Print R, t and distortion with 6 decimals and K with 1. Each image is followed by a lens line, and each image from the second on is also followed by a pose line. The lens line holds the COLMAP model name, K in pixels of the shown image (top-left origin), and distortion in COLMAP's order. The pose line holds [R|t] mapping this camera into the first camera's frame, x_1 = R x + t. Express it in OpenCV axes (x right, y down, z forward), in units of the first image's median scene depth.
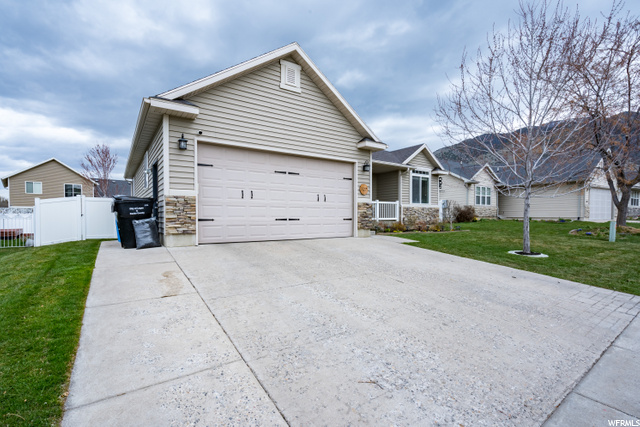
lens RADIAL K [[295.2, 0, 320.8], [0, 295.2, 206.9], [0, 0, 1]] dist [-0.001615, -0.000796]
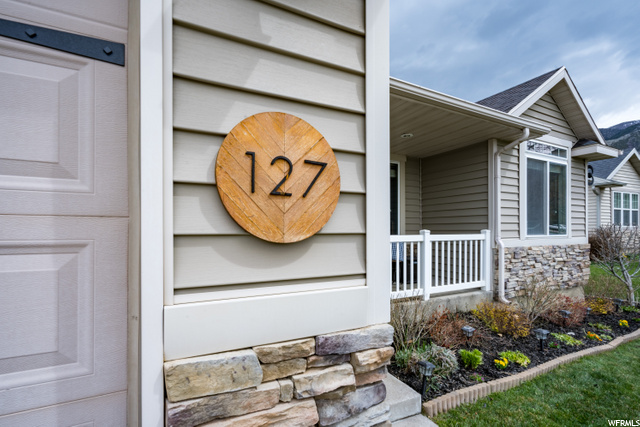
lens RADIAL K [[295.8, 0, 318.7], [0, 295.8, 222.1], [0, 0, 1]] dist [-0.000764, -0.000289]
pose [[0.989838, -0.004215, -0.142140, 0.112695], [0.004796, 0.999981, 0.003746, -0.031340], [0.142121, -0.004390, 0.989839, 0.613114]]
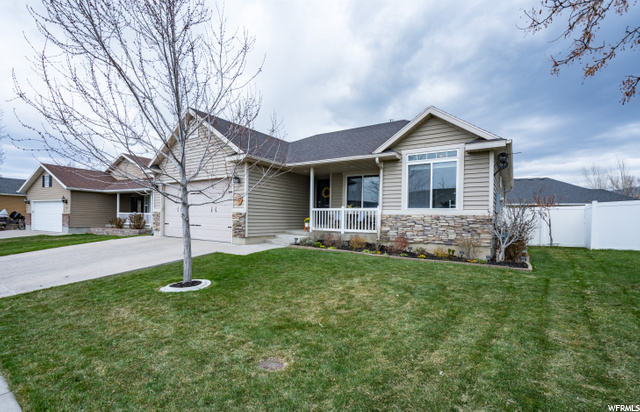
lens RADIAL K [[302.7, 0, 320.0], [0, 302.7, 206.0], [0, 0, 1]] dist [0.000131, 0.000004]
pose [[0.371382, -0.038951, -0.927663, 0.841035], [0.007735, 0.999215, -0.038859, 0.005359], [0.928448, 0.007256, 0.371392, 0.580264]]
